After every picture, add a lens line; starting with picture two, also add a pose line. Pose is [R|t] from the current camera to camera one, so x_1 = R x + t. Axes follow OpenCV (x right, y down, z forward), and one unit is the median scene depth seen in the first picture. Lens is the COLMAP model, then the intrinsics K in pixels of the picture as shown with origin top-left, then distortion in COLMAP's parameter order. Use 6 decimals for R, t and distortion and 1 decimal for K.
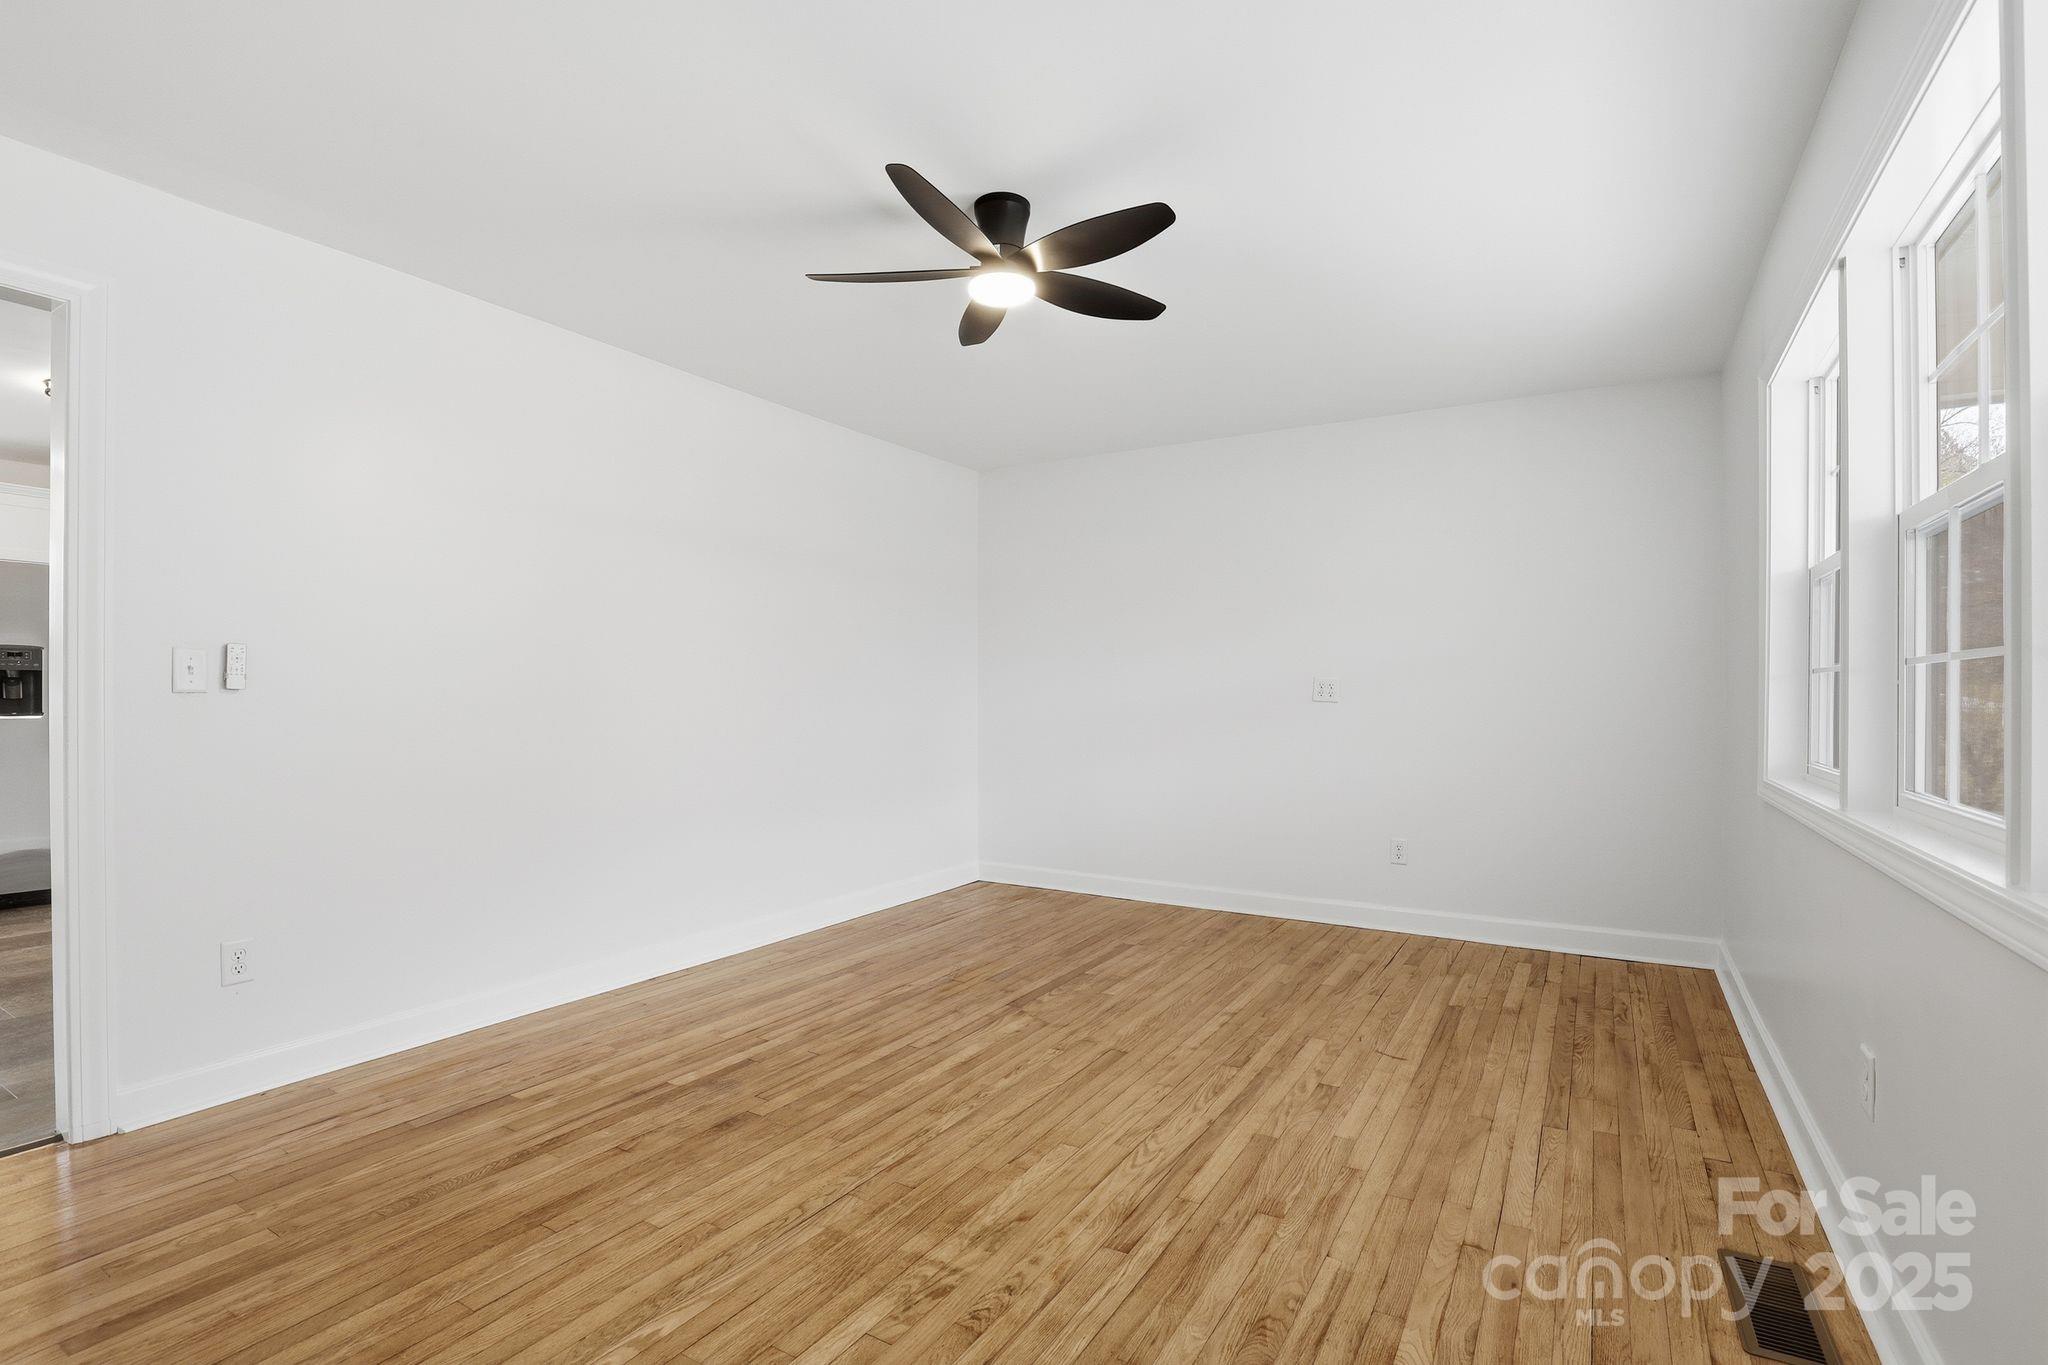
lens RADIAL K [[942.6, 0, 1024.4], [0, 942.6, 704.2], [0, 0, 1]] dist [-0.025903, -0.000072]
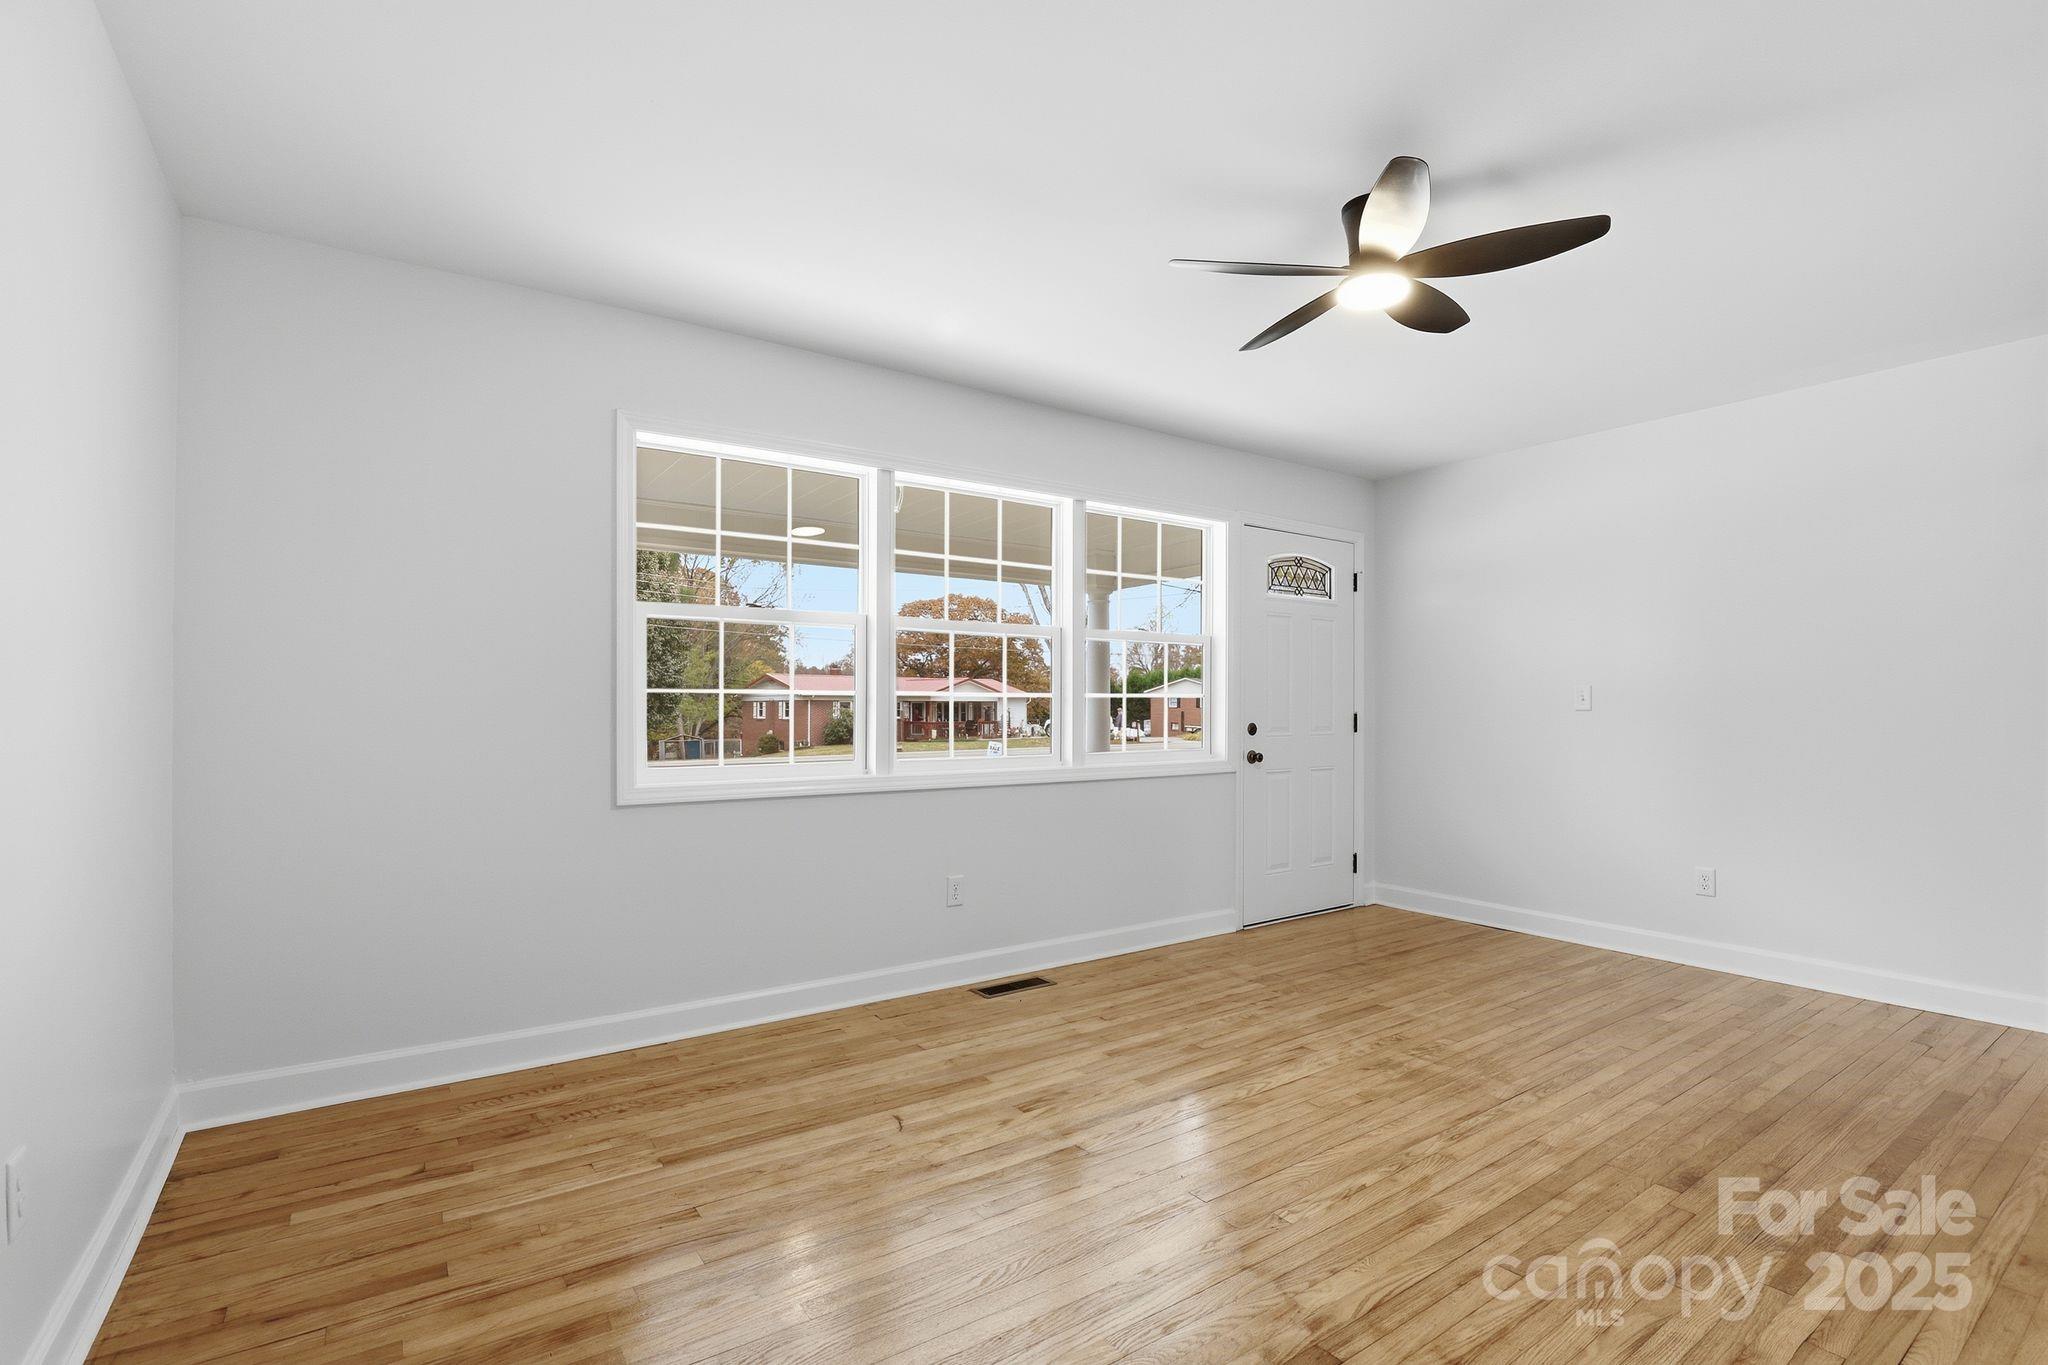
lens RADIAL K [[942.6, 0, 1024.4], [0, 942.6, 704.2], [0, 0, 1]] dist [-0.025903, -0.000072]
pose [[-0.913600, -0.001229, 0.406612, -0.087089], [0.001825, 0.999973, 0.007122, -0.028152], [-0.406610, 0.007249, -0.913573, 2.041815]]
